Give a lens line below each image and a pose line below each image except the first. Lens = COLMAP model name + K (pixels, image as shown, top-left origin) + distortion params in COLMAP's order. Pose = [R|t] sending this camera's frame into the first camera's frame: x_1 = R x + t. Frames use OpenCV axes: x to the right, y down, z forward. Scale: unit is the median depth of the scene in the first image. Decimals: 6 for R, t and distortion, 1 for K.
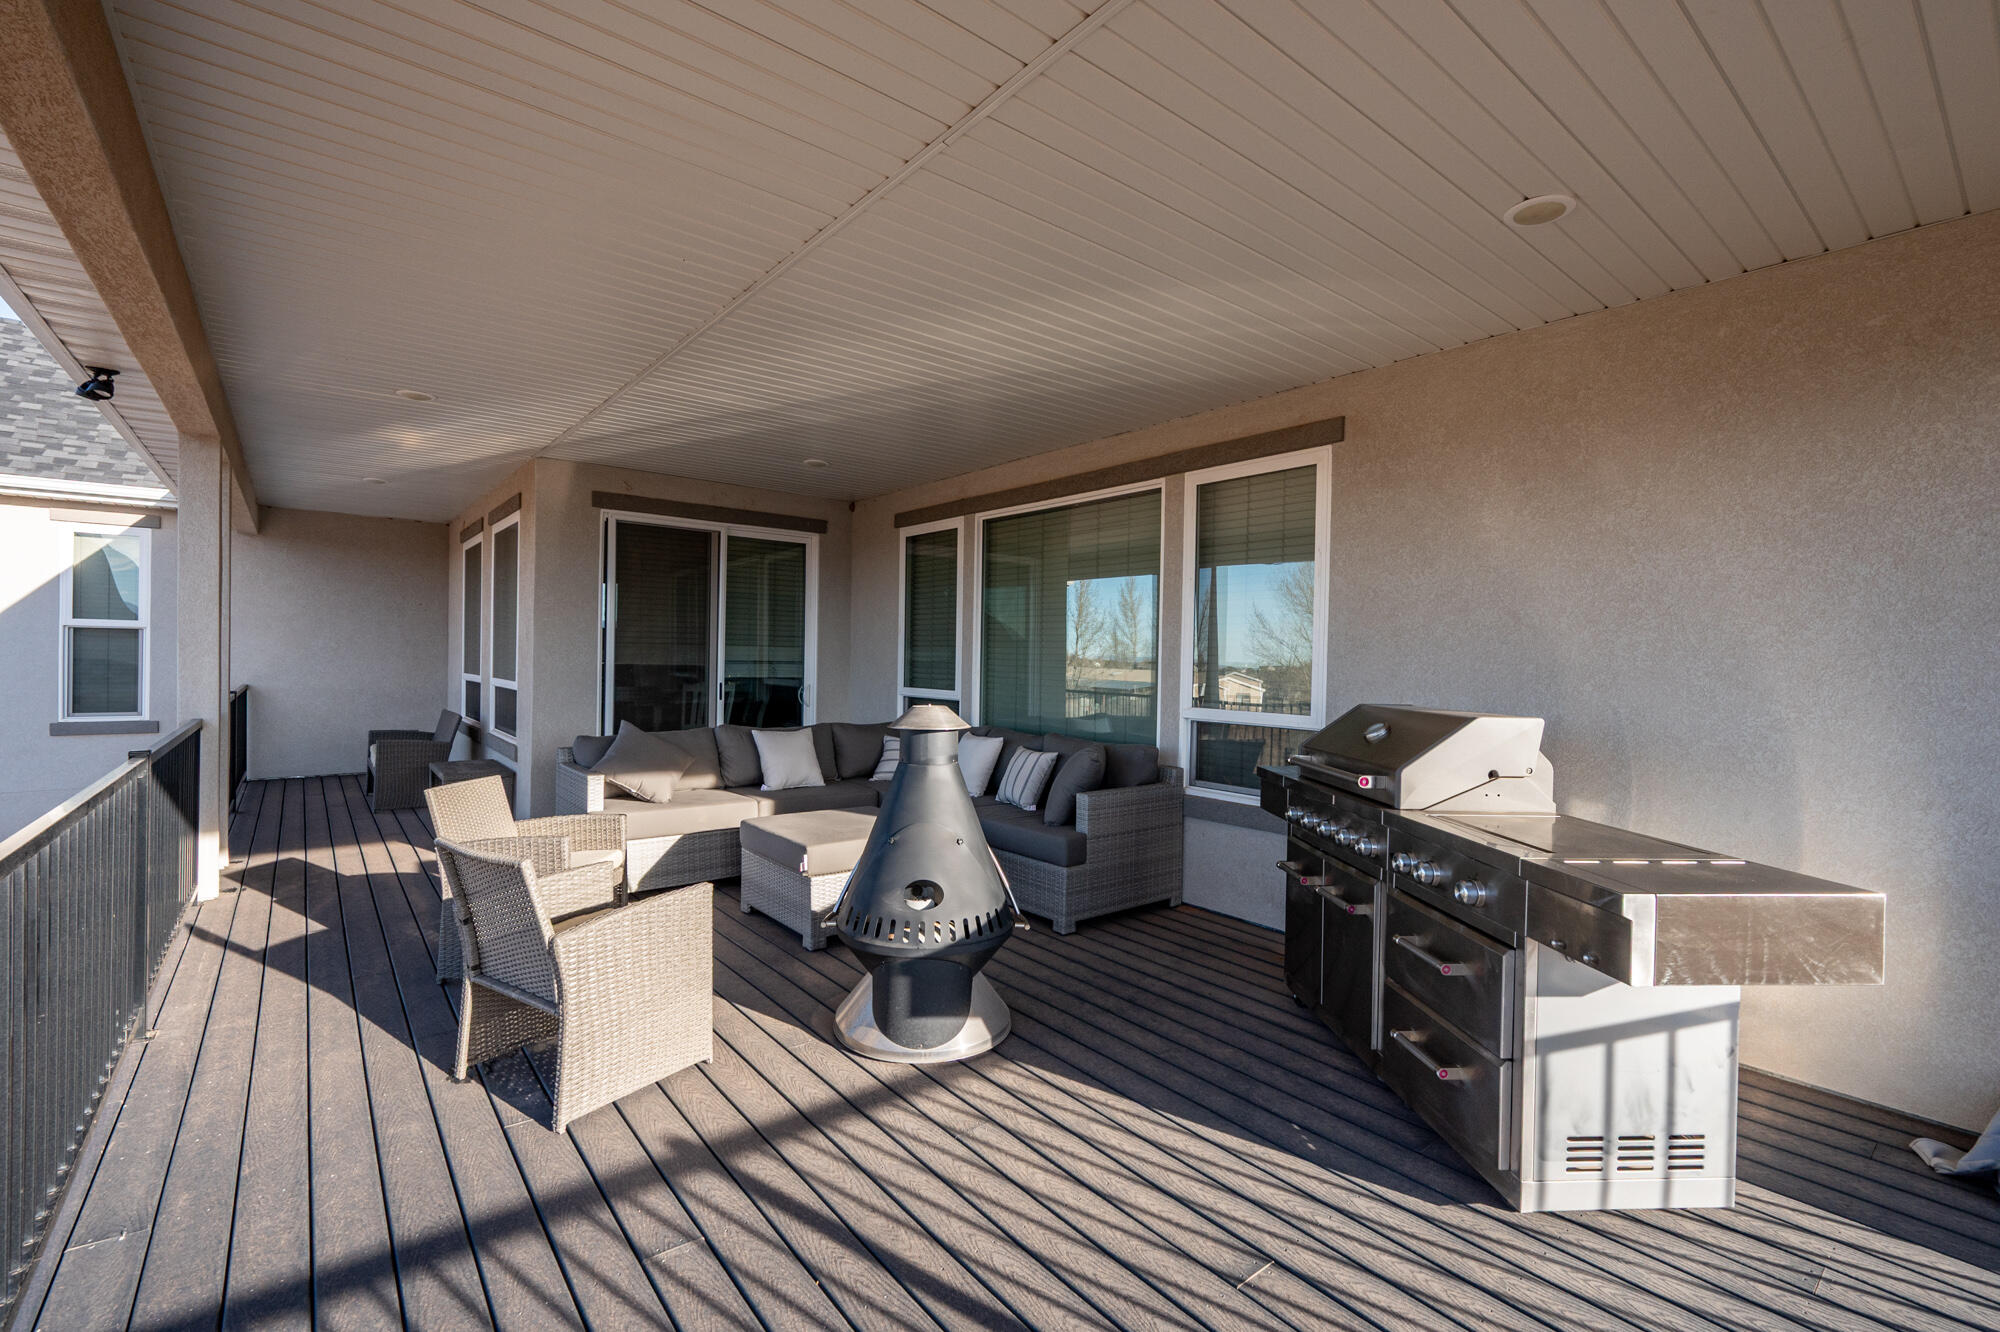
lens RADIAL K [[861.8, 0, 1000.0], [0, 861.8, 666.0], [0, 0, 1]] dist [-0.000095, 0.000010]
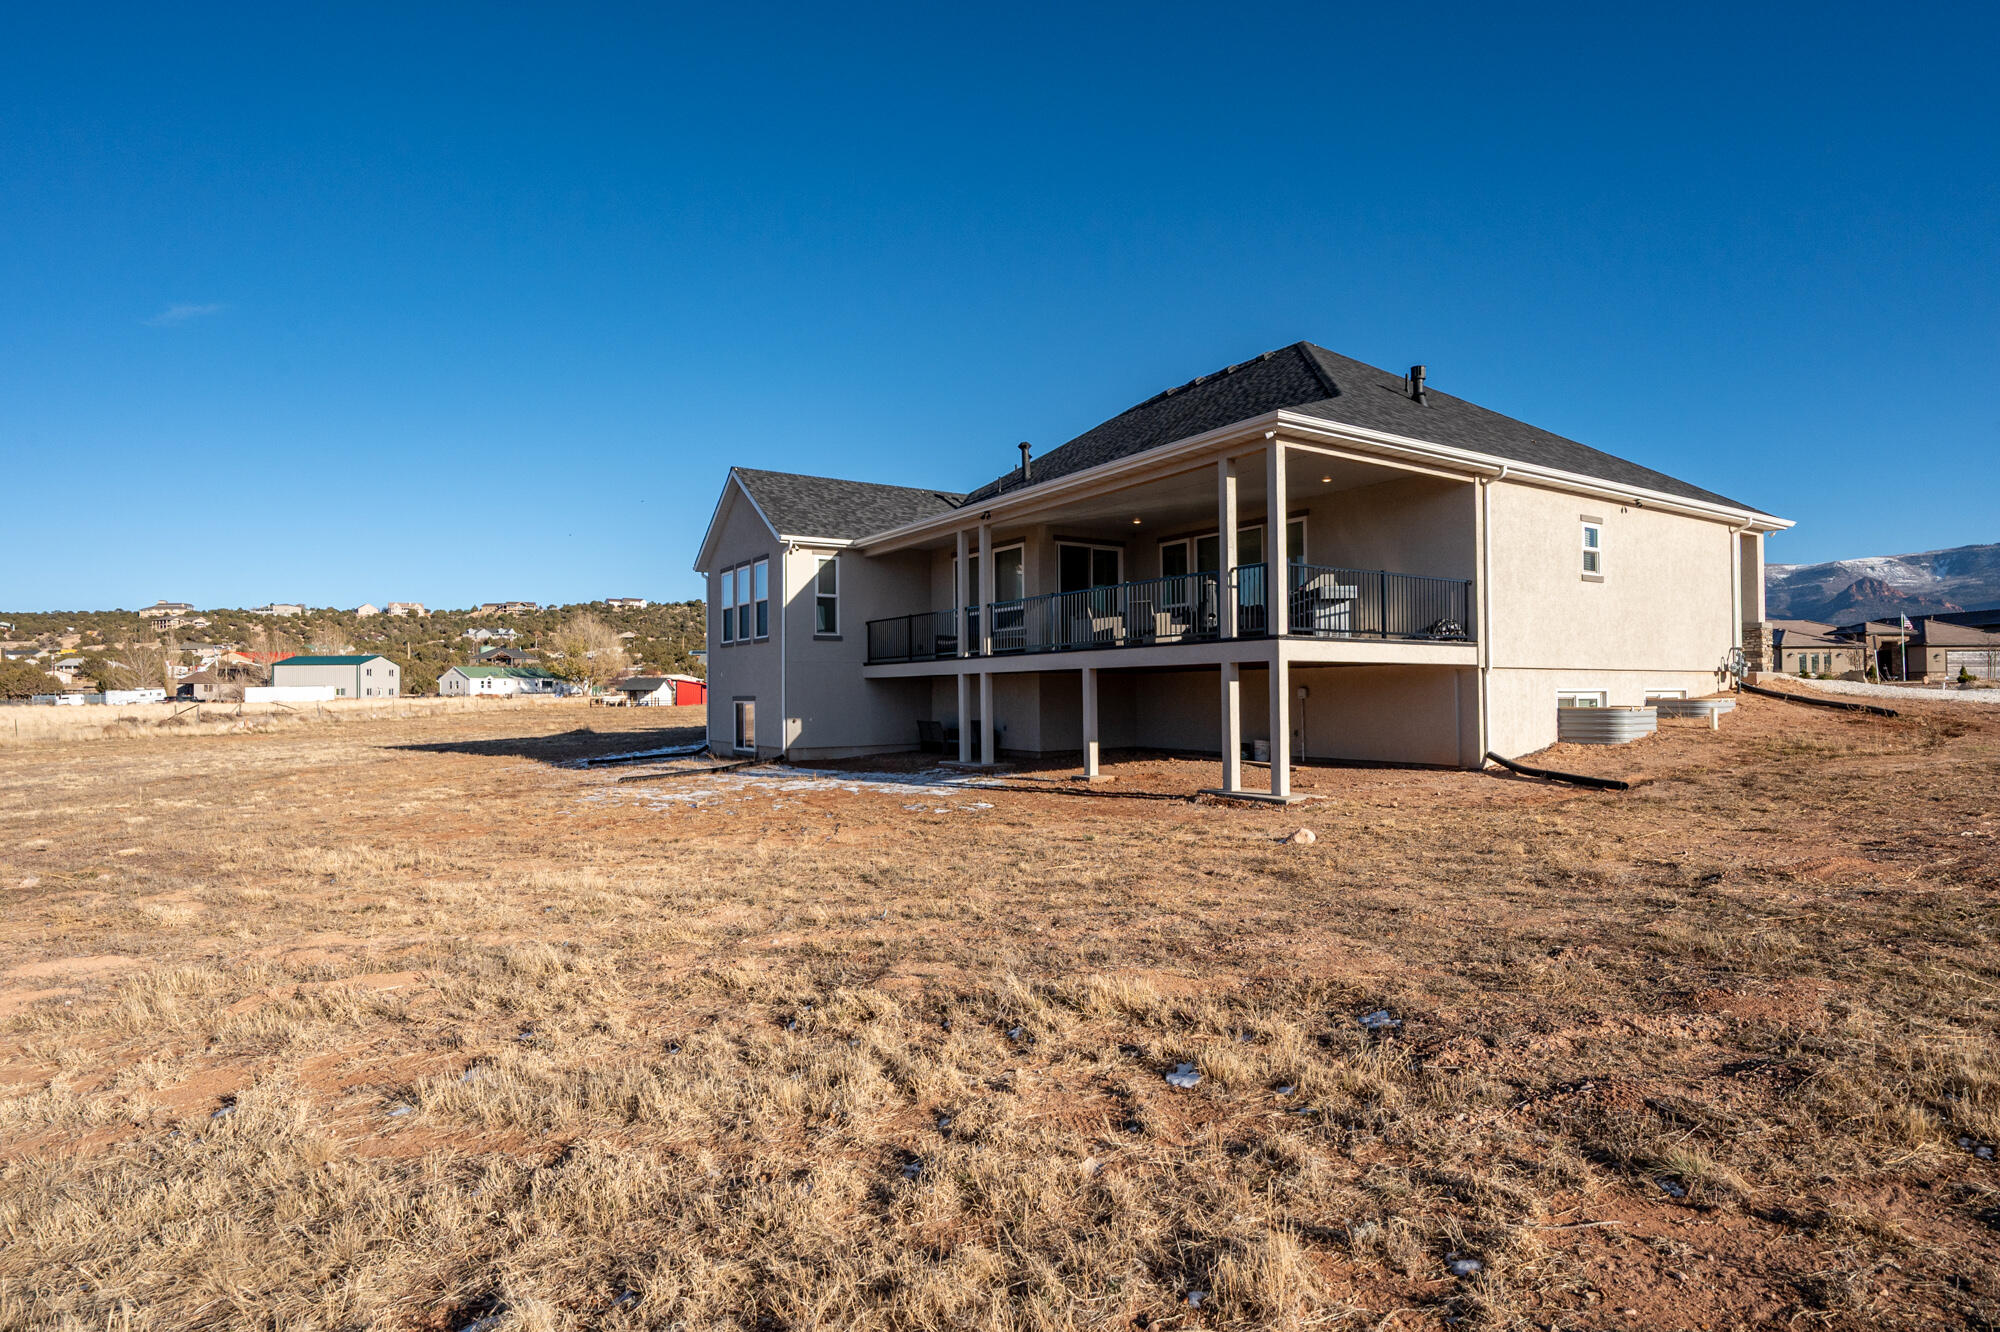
lens RADIAL K [[988.6, 0, 1000.0], [0, 988.6, 666.0], [0, 0, 1]] dist [-0.000366, -0.000008]
pose [[0.994838, -0.028572, -0.097372, -0.340895], [0.025168, 0.999034, -0.036009, 0.322189], [0.098307, 0.033372, 0.994596, -2.123704]]
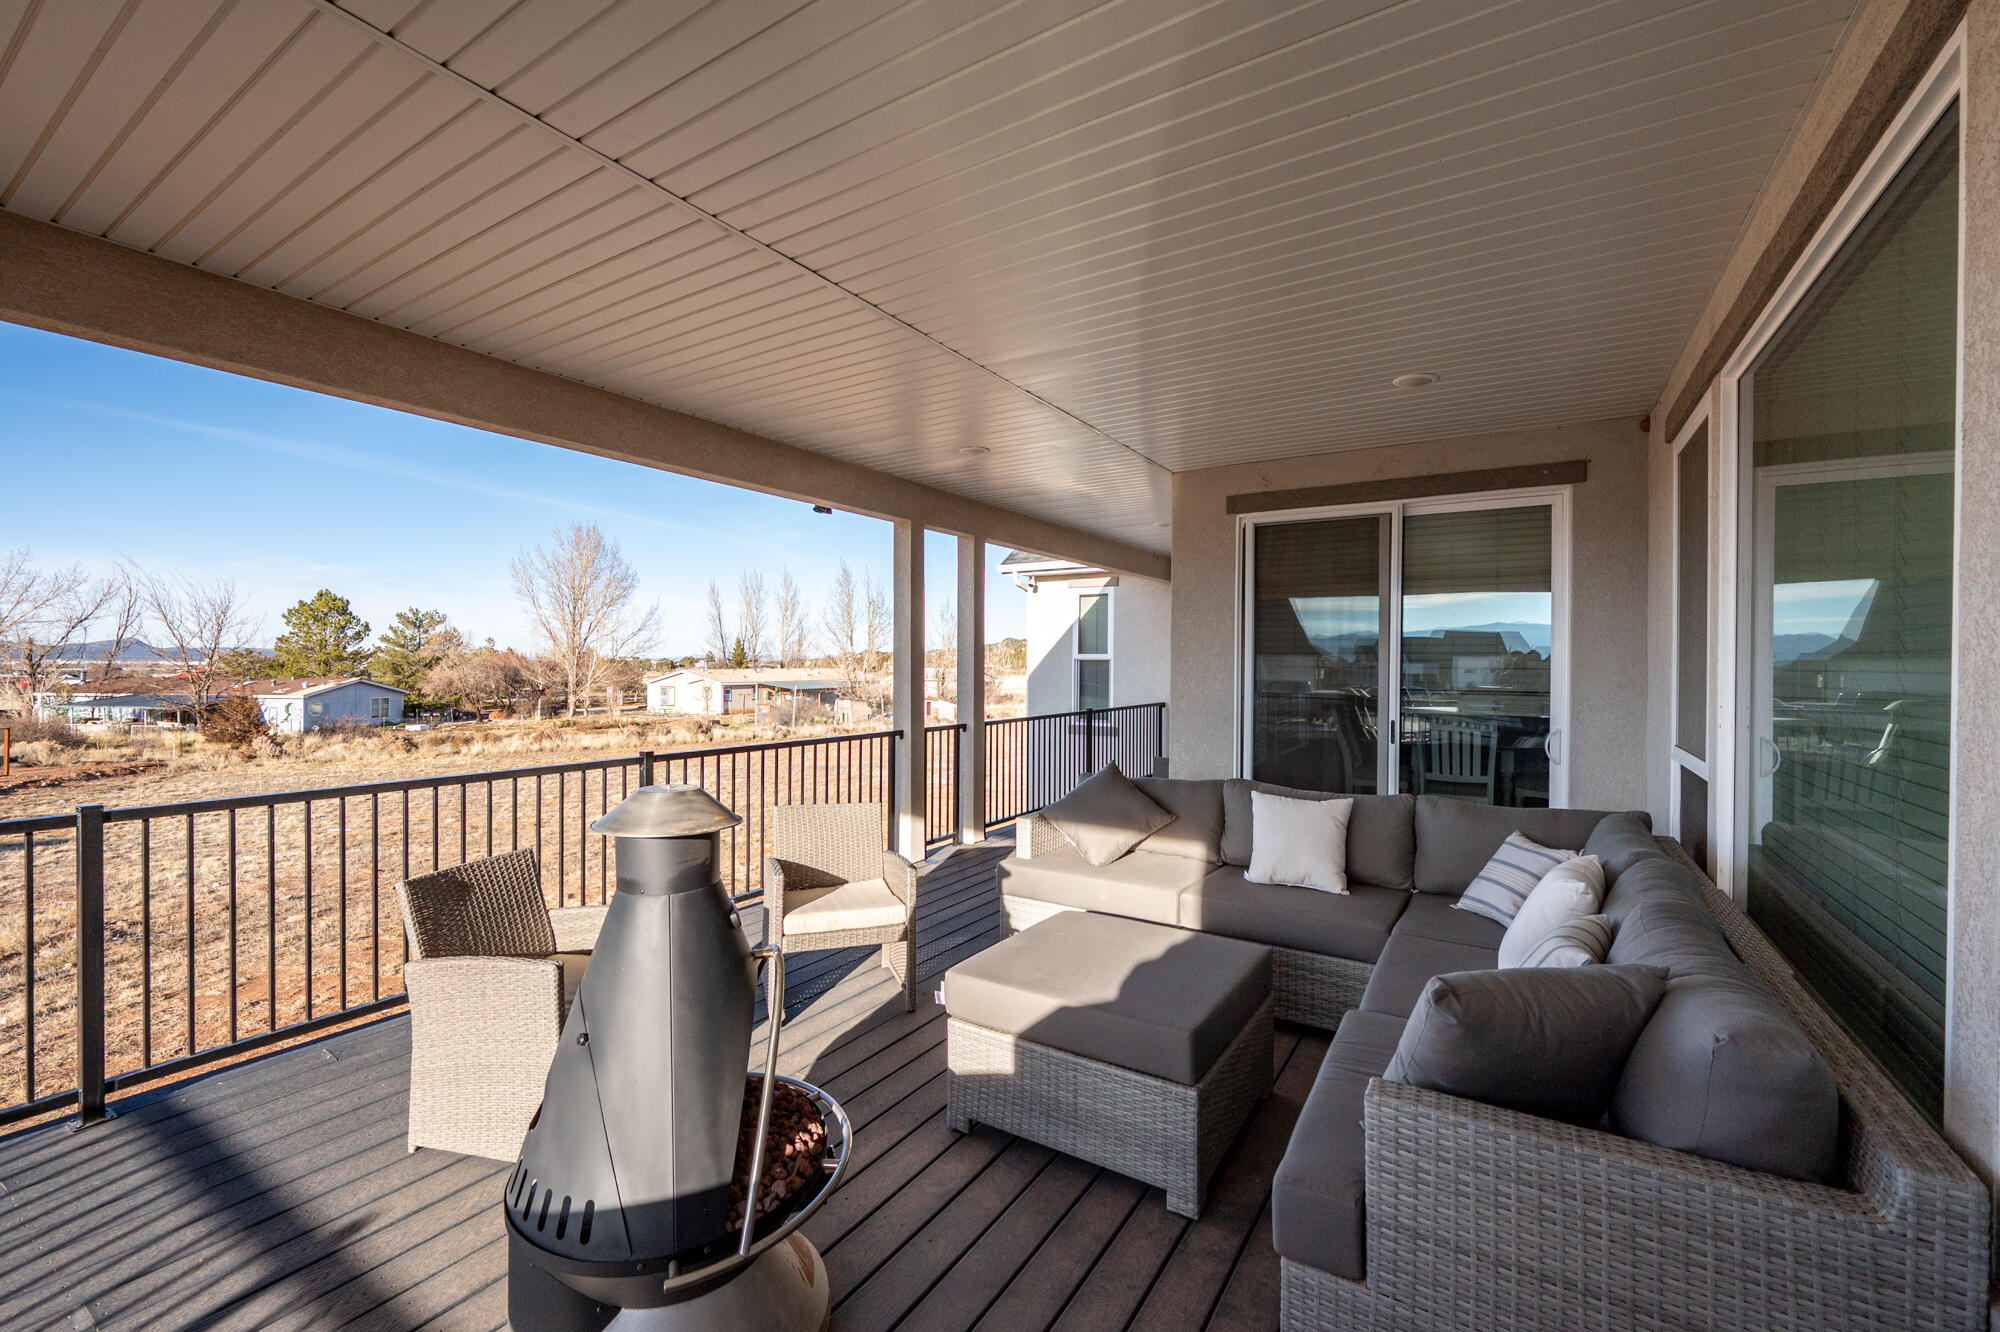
lens RADIAL K [[835.6, 0, 1000.0], [0, 835.6, 666.0], [0, 0, 1]] dist [-0.000760, 0.000112]
pose [[0.321917, -0.012483, -0.946686, 0.254857], [-0.007356, 0.999850, -0.015686, -0.014022], [0.946739, 0.012013, 0.321777, 0.495692]]
